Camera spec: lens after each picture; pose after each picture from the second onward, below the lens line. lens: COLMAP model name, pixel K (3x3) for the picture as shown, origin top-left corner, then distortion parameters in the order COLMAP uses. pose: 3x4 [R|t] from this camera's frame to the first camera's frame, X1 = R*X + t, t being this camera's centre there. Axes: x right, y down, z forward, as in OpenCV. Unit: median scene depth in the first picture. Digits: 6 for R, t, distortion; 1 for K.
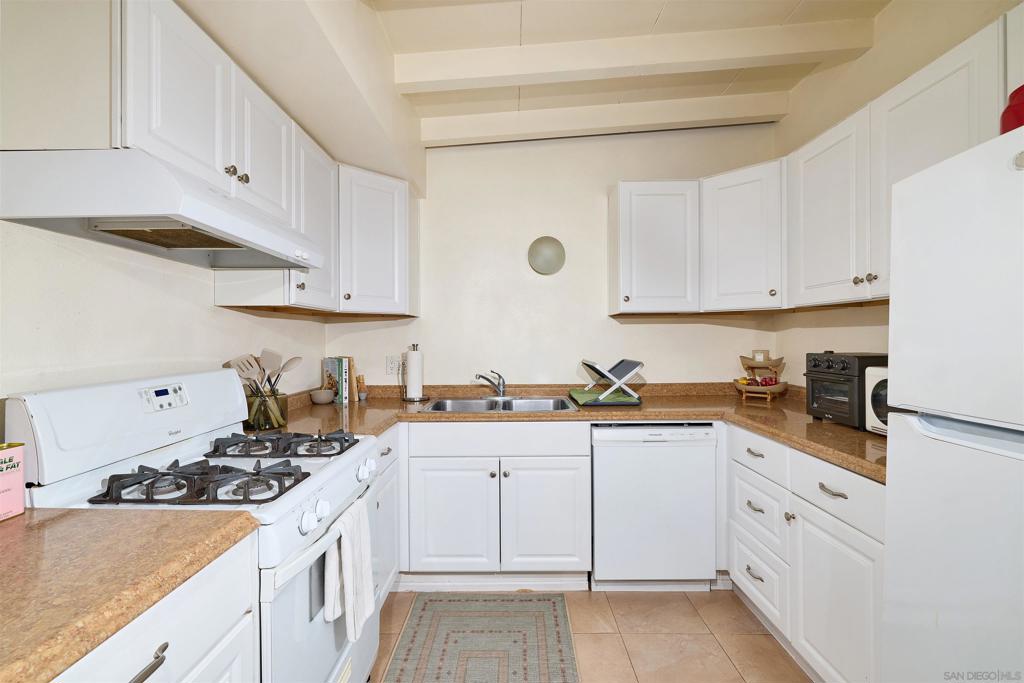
lens RADIAL K [[441.6, 0, 508.8], [0, 441.6, 338.5], [0, 0, 1]] dist [-0.000658, 0.000037]
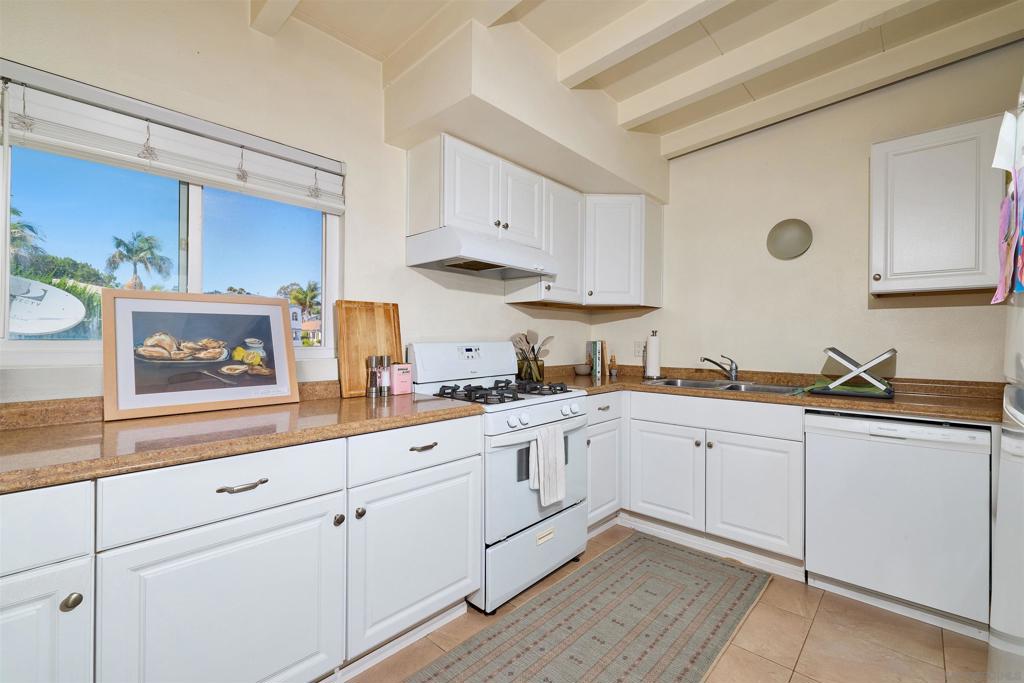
lens RADIAL K [[441.6, 0, 508.8], [0, 441.6, 338.5], [0, 0, 1]] dist [-0.000658, 0.000037]
pose [[0.740613, 0.009531, -0.671864, 0.355780], [-0.010718, 0.999940, 0.002371, 0.042136], [0.671846, 0.005445, 0.740671, -0.158153]]
